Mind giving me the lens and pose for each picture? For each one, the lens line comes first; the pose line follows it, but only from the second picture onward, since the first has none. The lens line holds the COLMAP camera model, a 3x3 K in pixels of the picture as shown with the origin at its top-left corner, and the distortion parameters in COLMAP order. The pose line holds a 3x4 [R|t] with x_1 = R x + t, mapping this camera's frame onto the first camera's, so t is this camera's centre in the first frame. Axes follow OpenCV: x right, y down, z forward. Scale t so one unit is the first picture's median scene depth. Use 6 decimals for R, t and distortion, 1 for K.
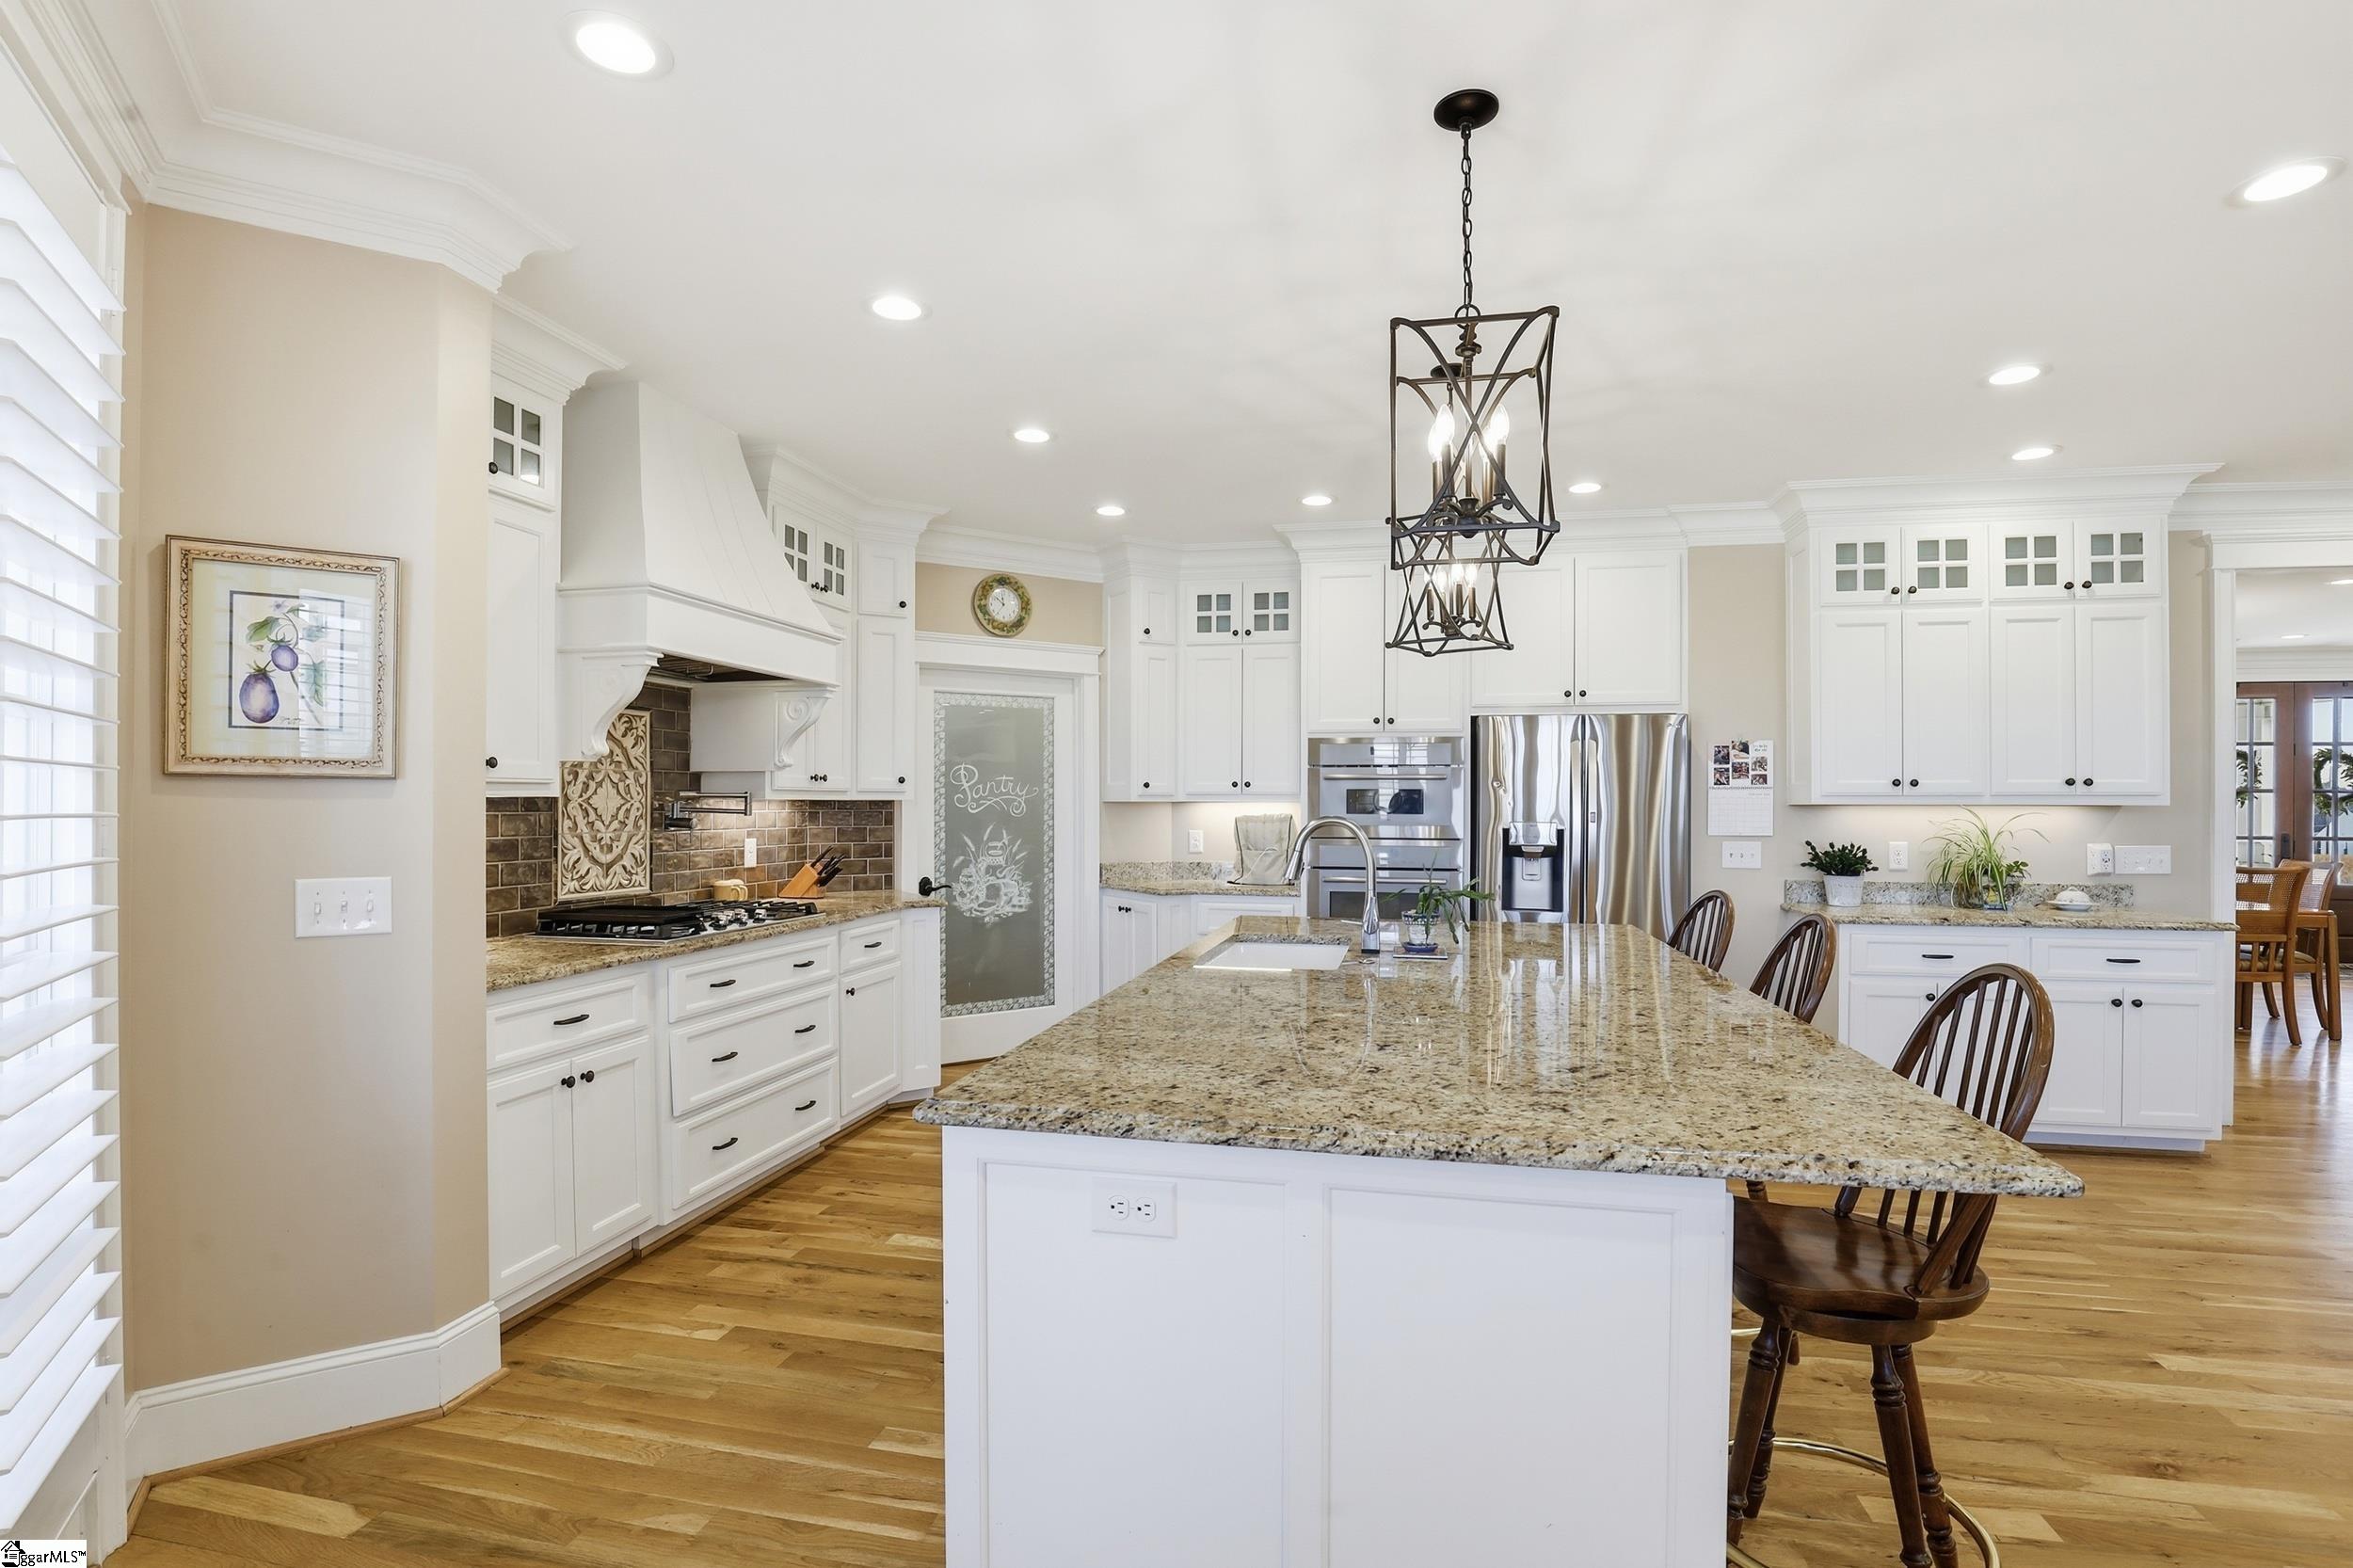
lens RADIAL K [[1081.2, 0, 1175.8], [0, 1081.2, 790.7], [0, 0, 1]] dist [-0.027309, 0.002158]
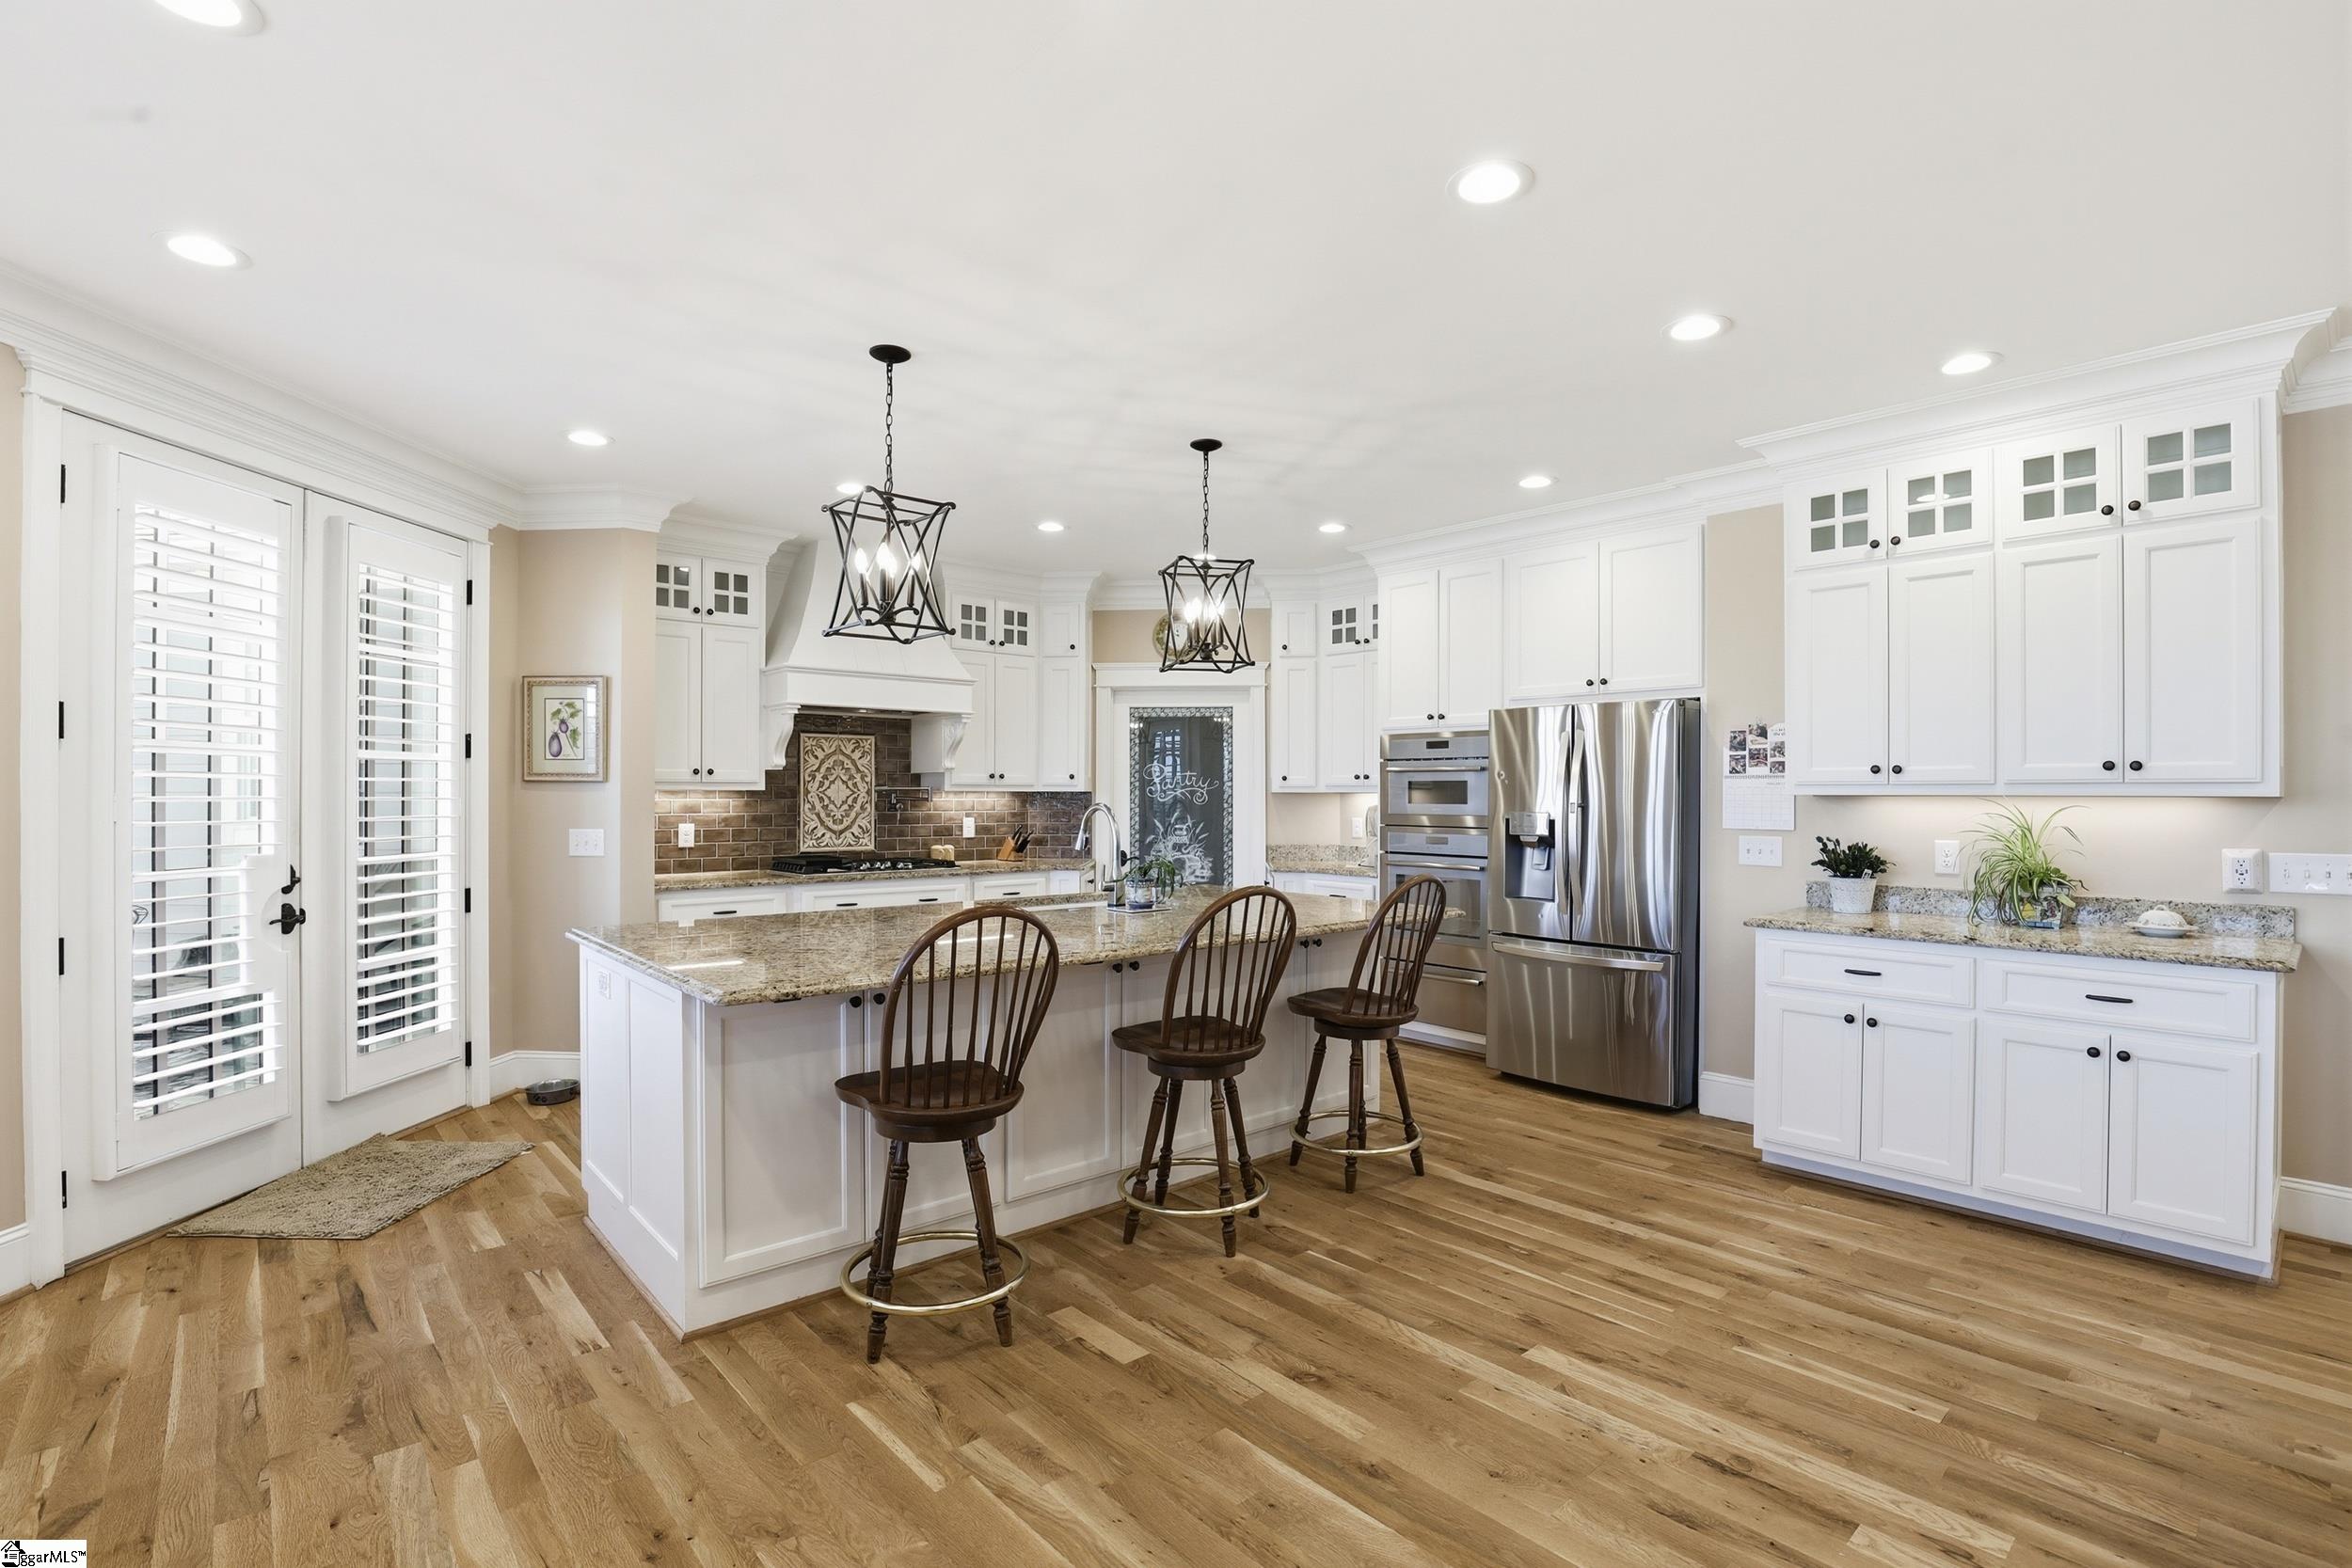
lens RADIAL K [[1080.7, 0, 1193.2], [0, 1080.7, 775.3], [0, 0, 1]] dist [-0.027309, 0.002158]
pose [[0.808906, -0.010394, -0.587847, 0.725515], [0.007222, 0.999944, -0.007743, -0.000011], [0.587894, 0.002018, 0.808935, -0.009370]]
